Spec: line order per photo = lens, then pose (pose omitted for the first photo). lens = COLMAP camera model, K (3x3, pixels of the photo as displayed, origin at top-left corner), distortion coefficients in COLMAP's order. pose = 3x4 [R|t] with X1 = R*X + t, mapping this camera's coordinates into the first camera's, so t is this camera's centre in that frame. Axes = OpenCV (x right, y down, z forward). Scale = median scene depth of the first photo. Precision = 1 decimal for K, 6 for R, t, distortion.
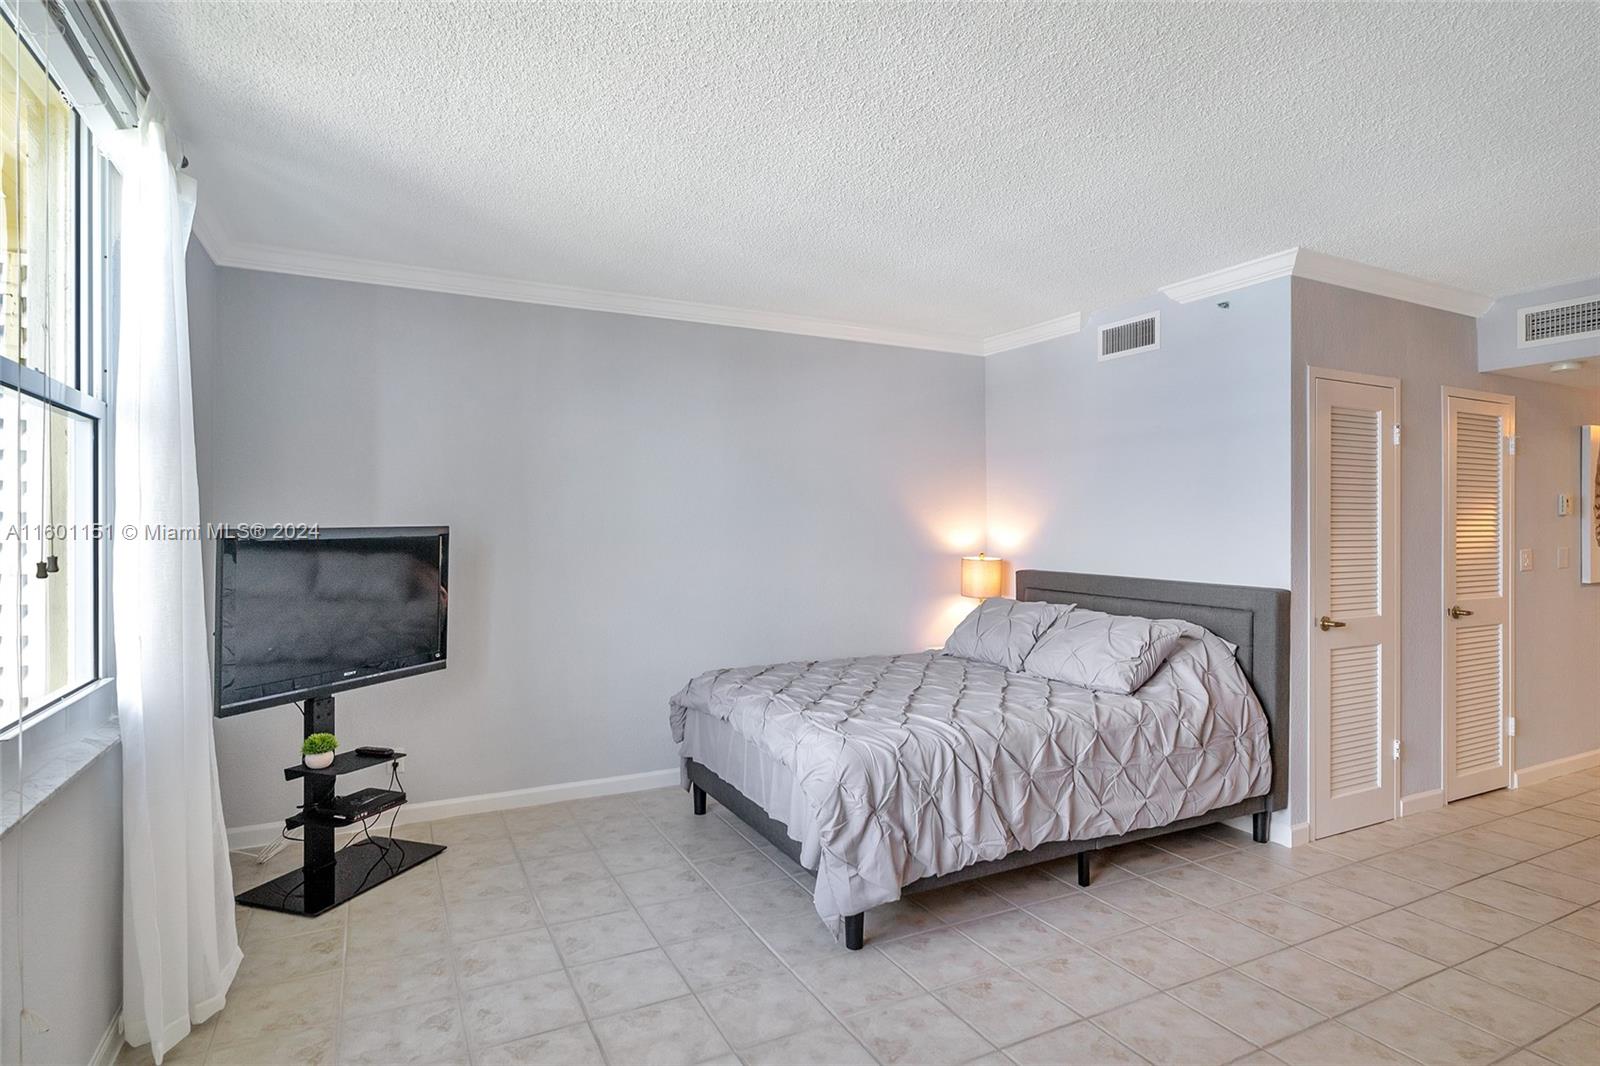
lens RADIAL K [[843.4, 0, 798.3], [0, 843.4, 529.4], [0, 0, 1]] dist [0.001009, 0.001565]
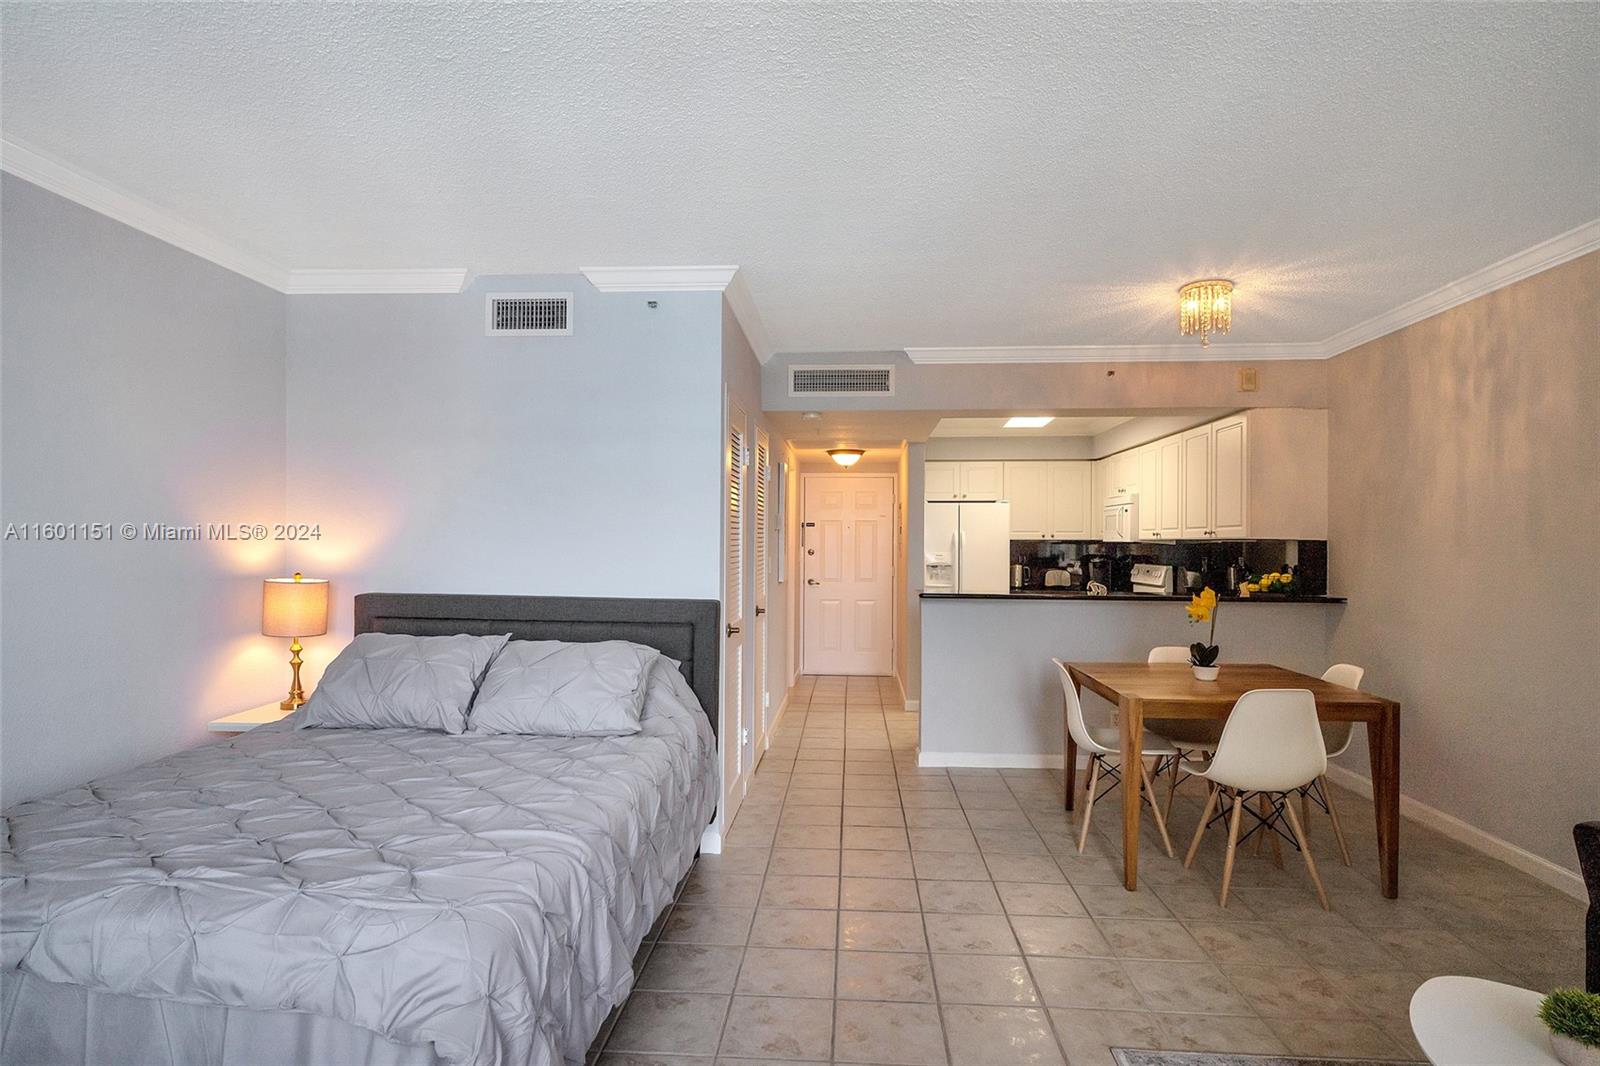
lens RADIAL K [[843.4, 0, 800.7], [0, 843.4, 540.4], [0, 0, 1]] dist [0.001009, 0.001565]
pose [[0.511753, 0.003086, 0.859127, -0.218186], [-0.005498, 0.999985, -0.000317, -0.000656], [-0.859115, -0.004561, 0.511762, 0.357905]]
